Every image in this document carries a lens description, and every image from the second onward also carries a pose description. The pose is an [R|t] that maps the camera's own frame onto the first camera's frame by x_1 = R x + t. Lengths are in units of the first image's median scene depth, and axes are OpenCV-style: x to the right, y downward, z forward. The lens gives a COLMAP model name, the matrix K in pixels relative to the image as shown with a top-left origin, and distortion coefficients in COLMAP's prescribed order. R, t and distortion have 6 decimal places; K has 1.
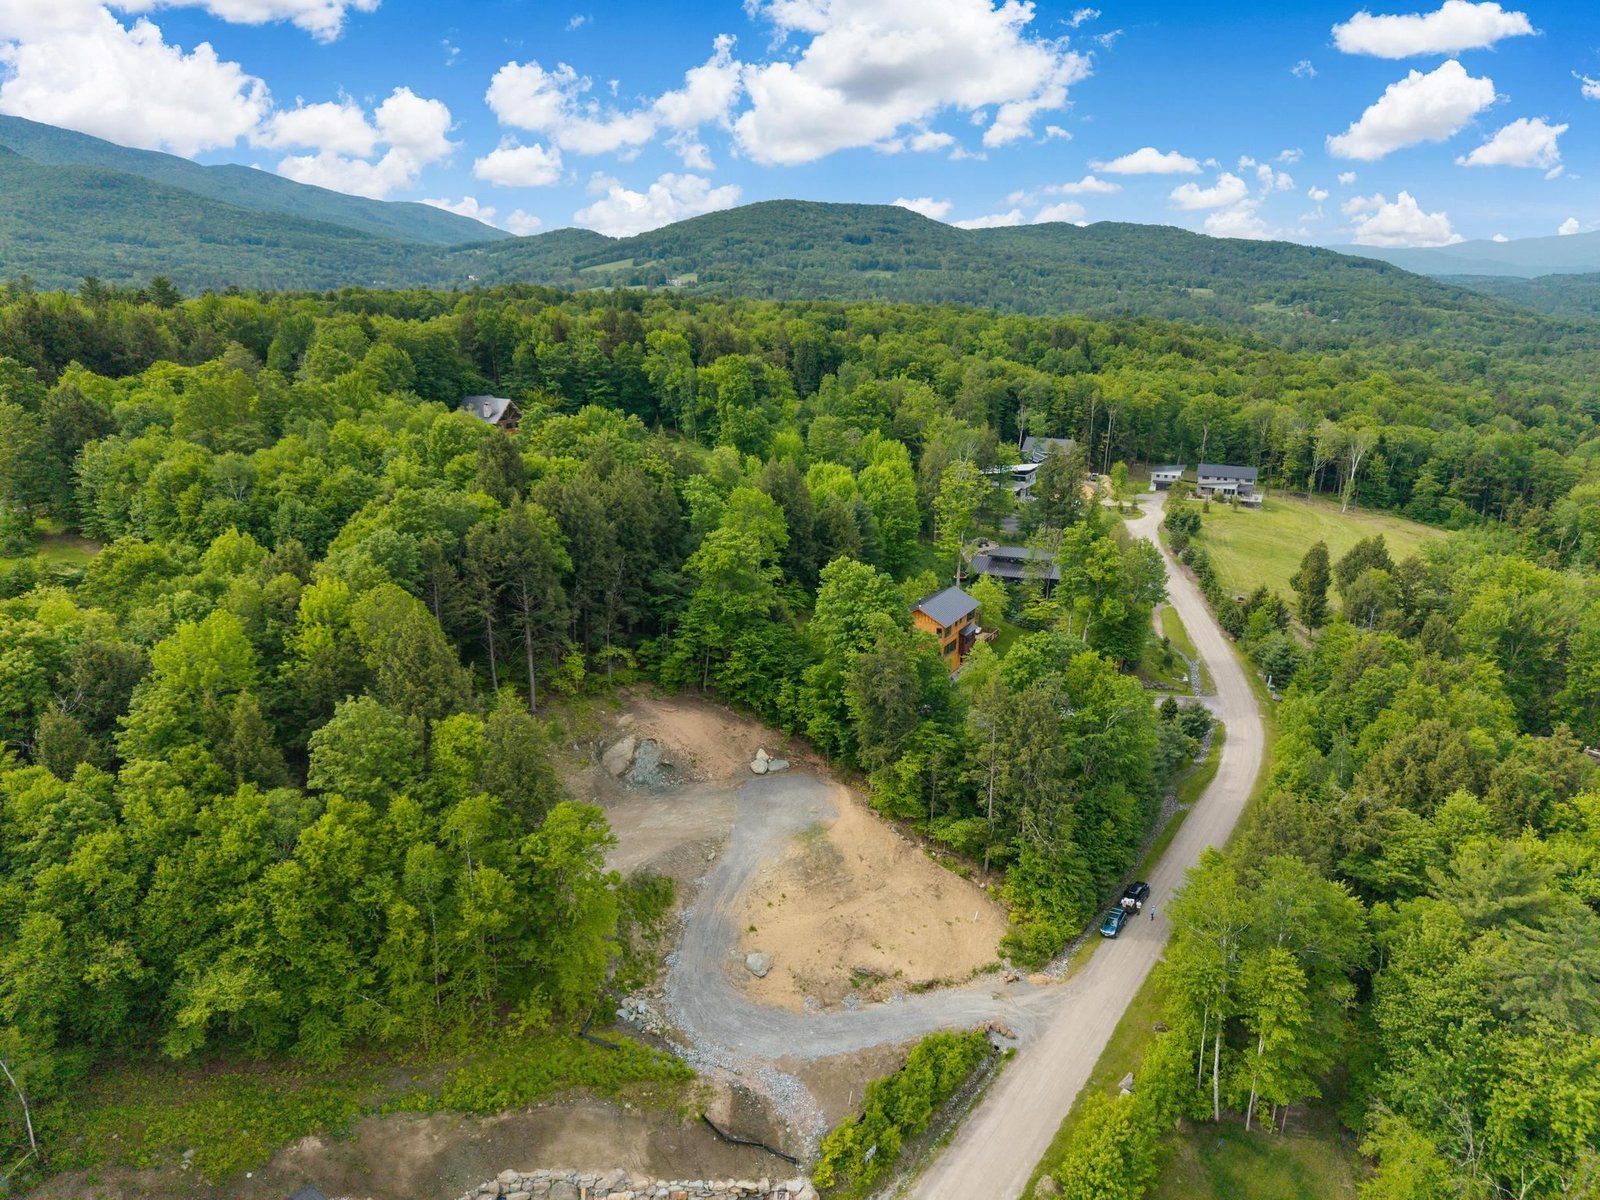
lens RADIAL K [[1070.0, 0, 798.1], [0, 1070.0, 599.2], [0, 0, 1]] dist [0.026658, -0.029097]
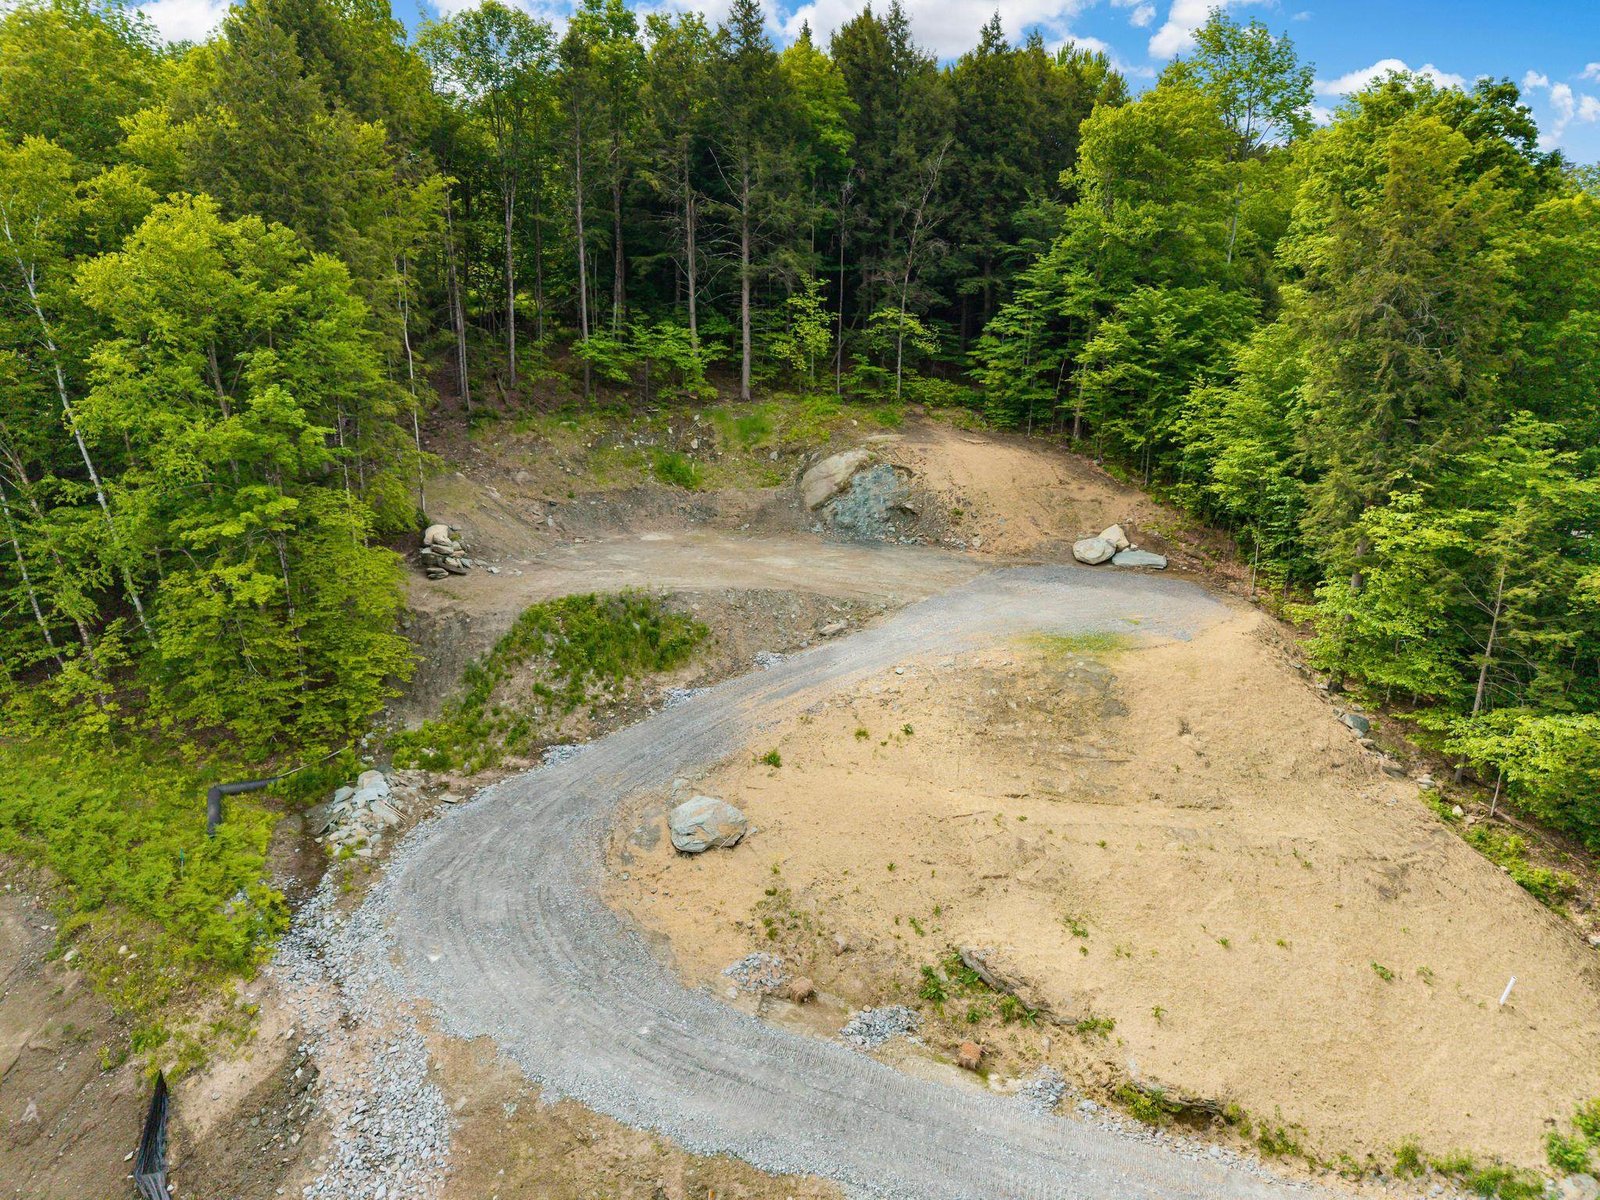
lens RADIAL K [[1070.0, 0, 795.9], [0, 1070.0, 606.1], [0, 0, 1]] dist [0.026658, -0.029097]
pose [[0.759224, 0.164304, -0.629748, 0.182133], [-0.199278, 0.979822, 0.015391, 0.224445], [0.619570, 0.113810, 0.776647, 0.641091]]
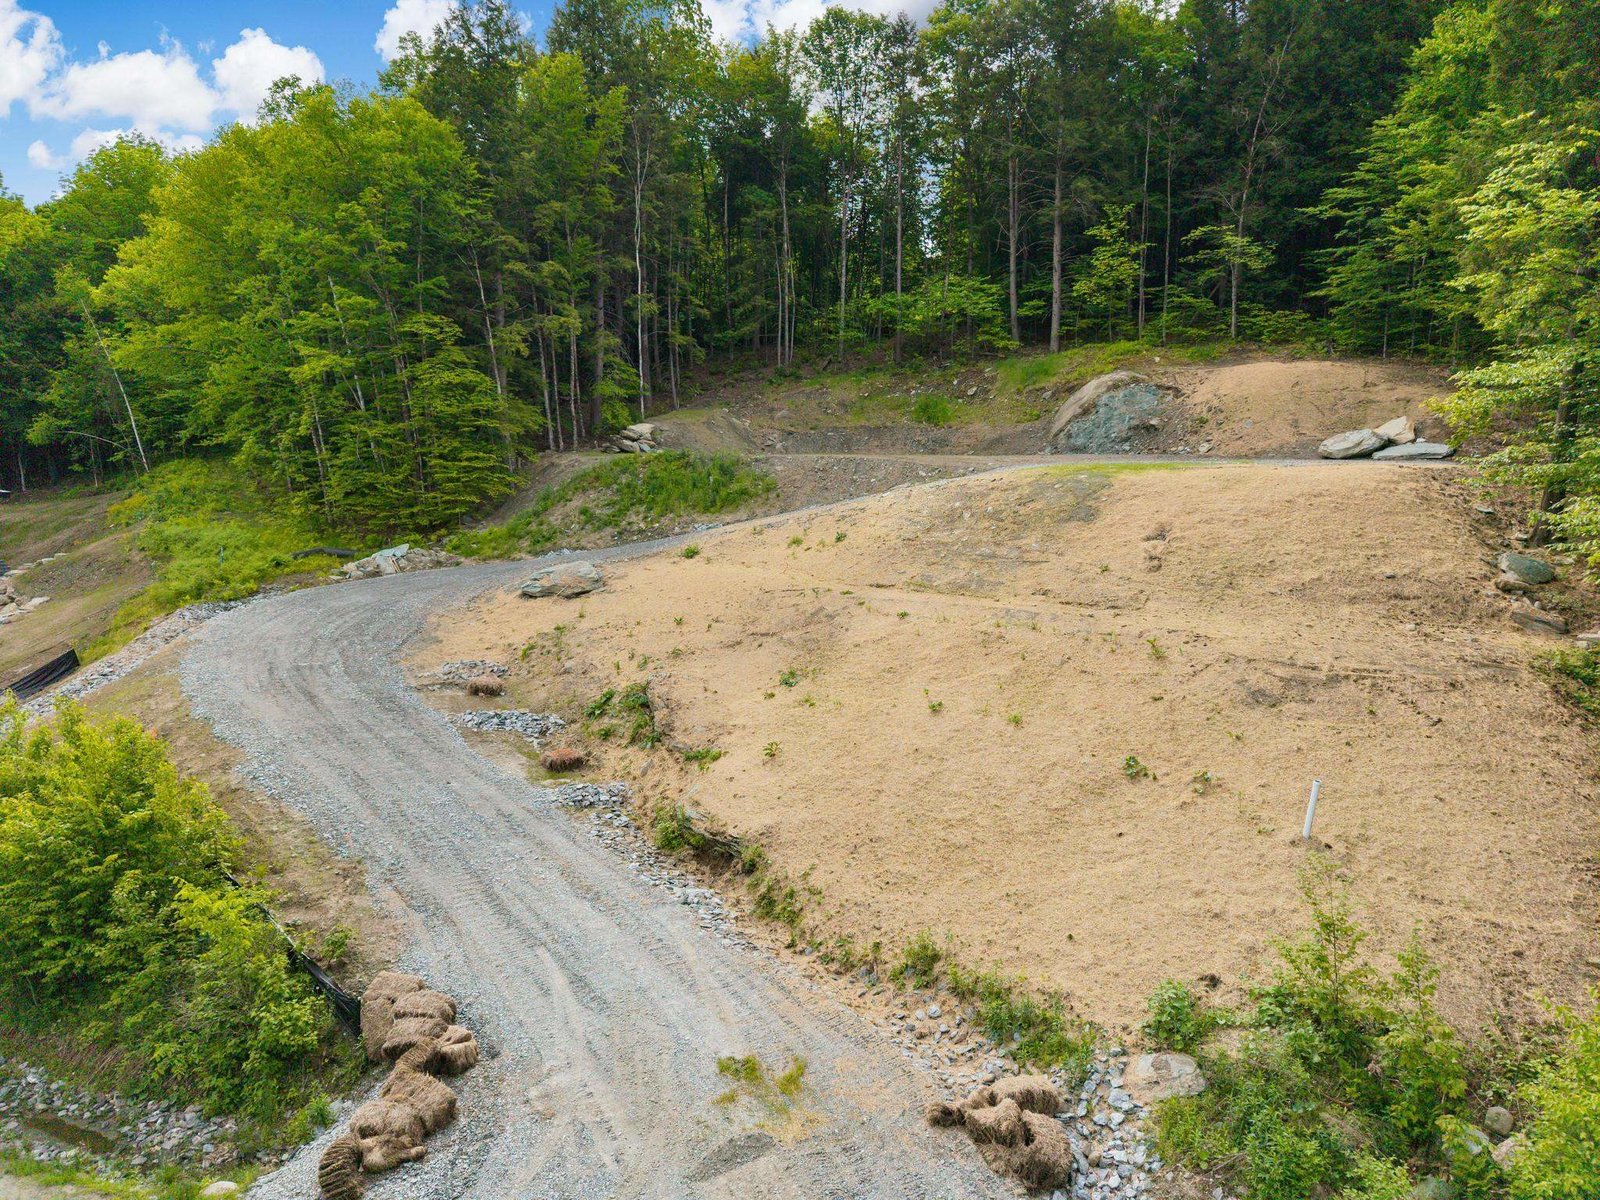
lens RADIAL K [[1070.0, 0, 796.9], [0, 1070.0, 602.8], [0, 0, 1]] dist [0.026658, -0.029097]
pose [[0.234136, 0.094207, -0.967629, 0.289295], [-0.289255, 0.956972, 0.023179, 0.279302], [0.928177, 0.274464, 0.251311, 0.869682]]
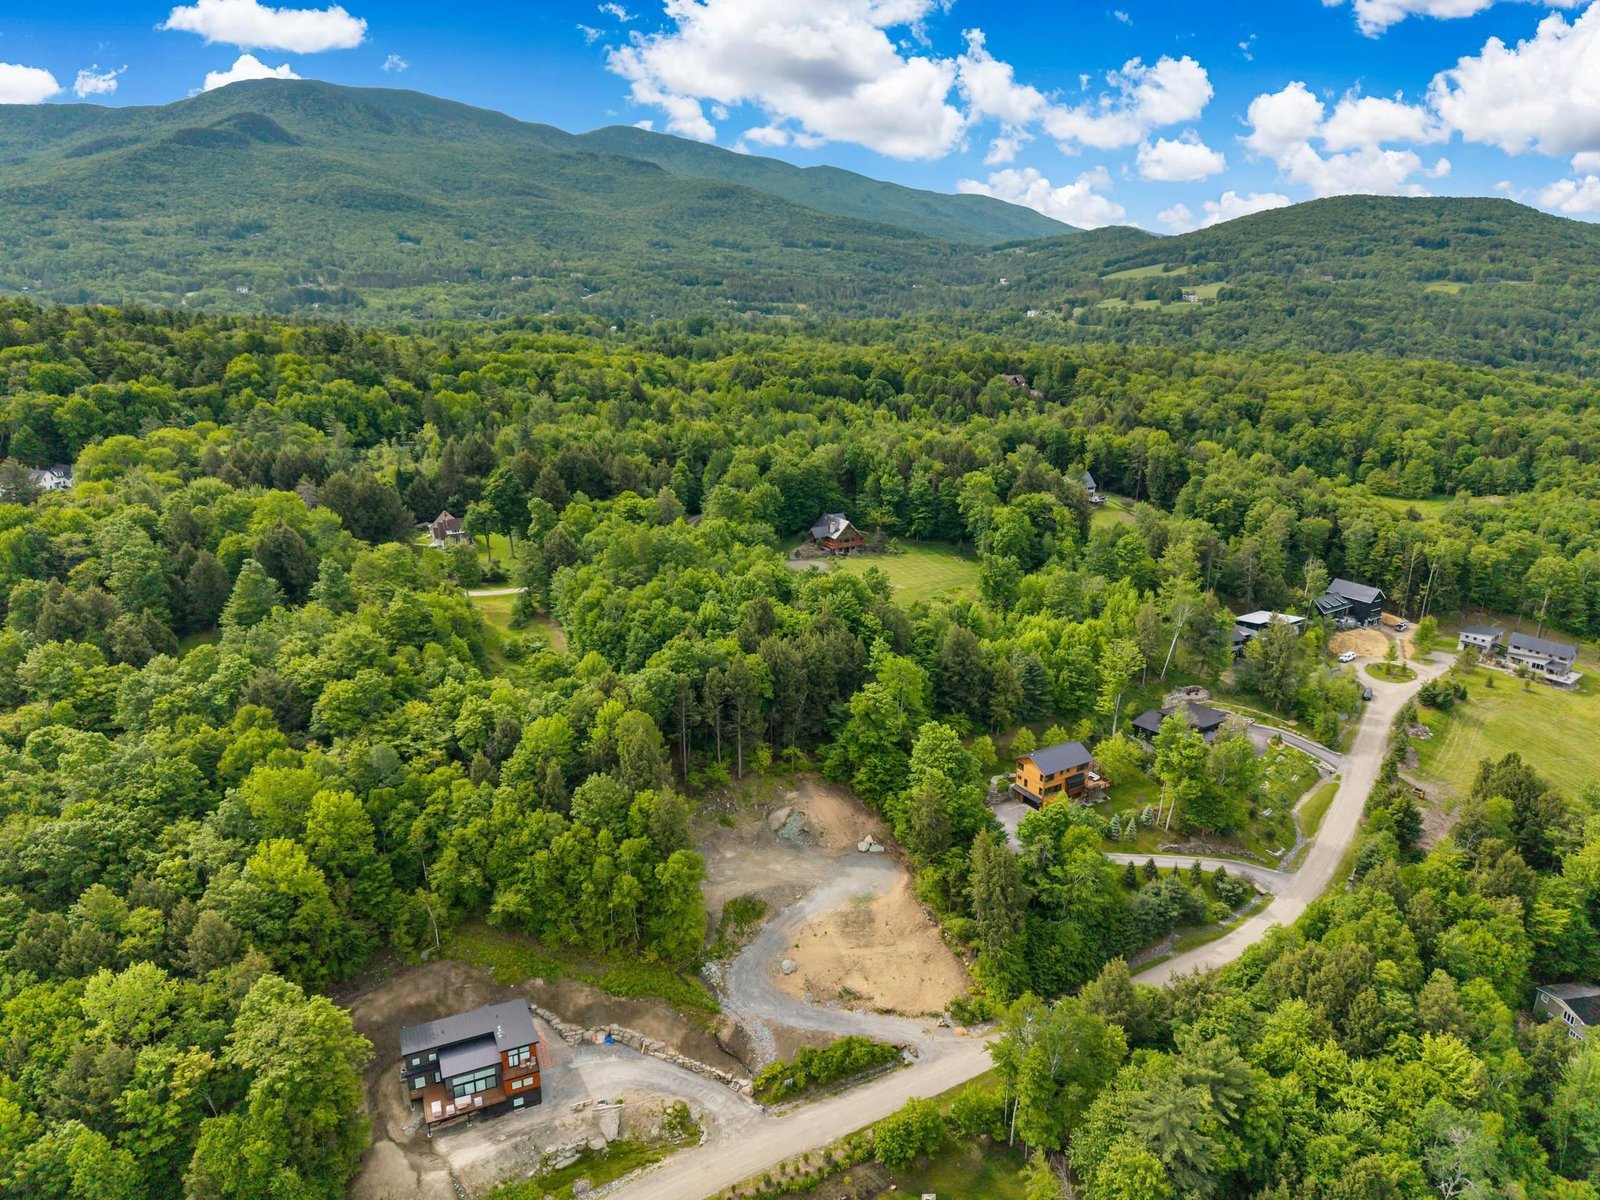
lens RADIAL K [[1070.0, 0, 796.3], [0, 1070.0, 599.6], [0, 0, 1]] dist [0.026658, -0.029097]
pose [[0.885142, 0.145092, -0.442122, 0.573616], [-0.138615, 0.989225, 0.047124, -0.286933], [0.444195, 0.019573, 0.895716, -0.482554]]
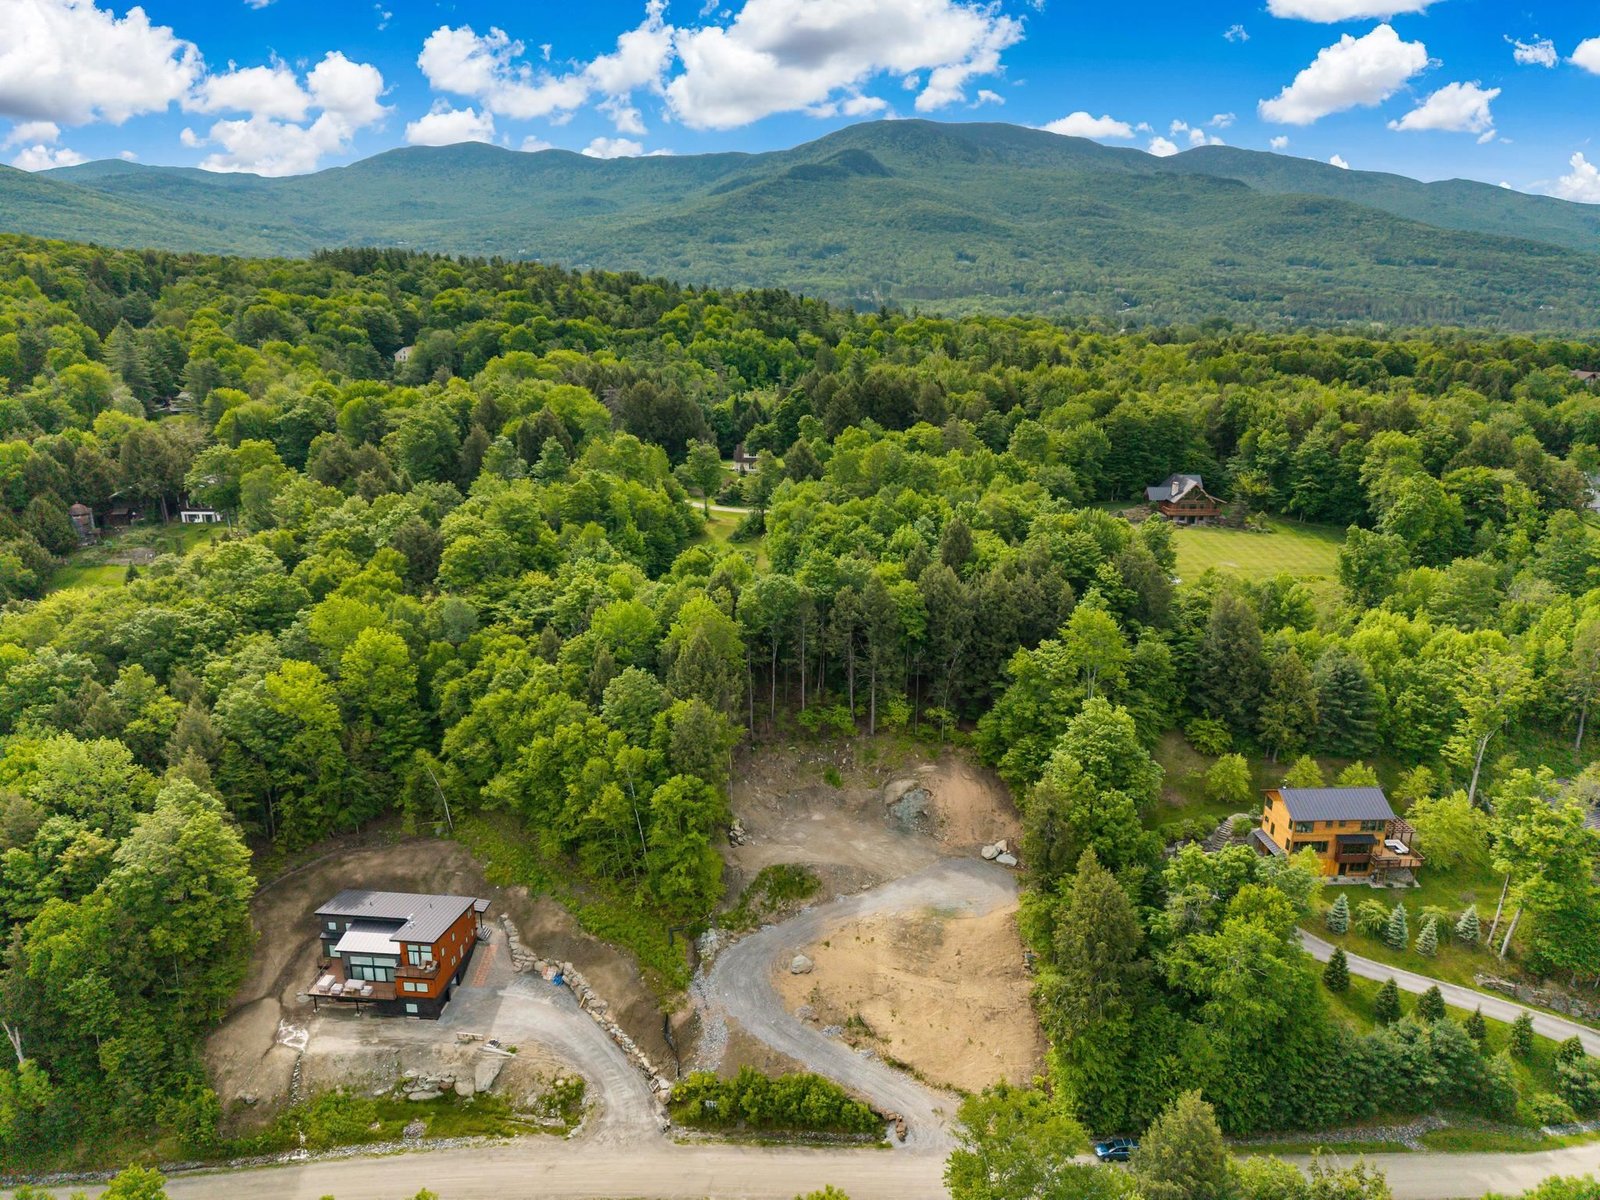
lens RADIAL K [[1070.0, 0, 794.2], [0, 1070.0, 601.5], [0, 0, 1]] dist [0.026658, -0.029097]
pose [[0.550877, 0.241433, -0.798902, 0.777469], [-0.249646, 0.961083, 0.118304, -0.201369], [0.796374, 0.134272, 0.589711, 0.156761]]
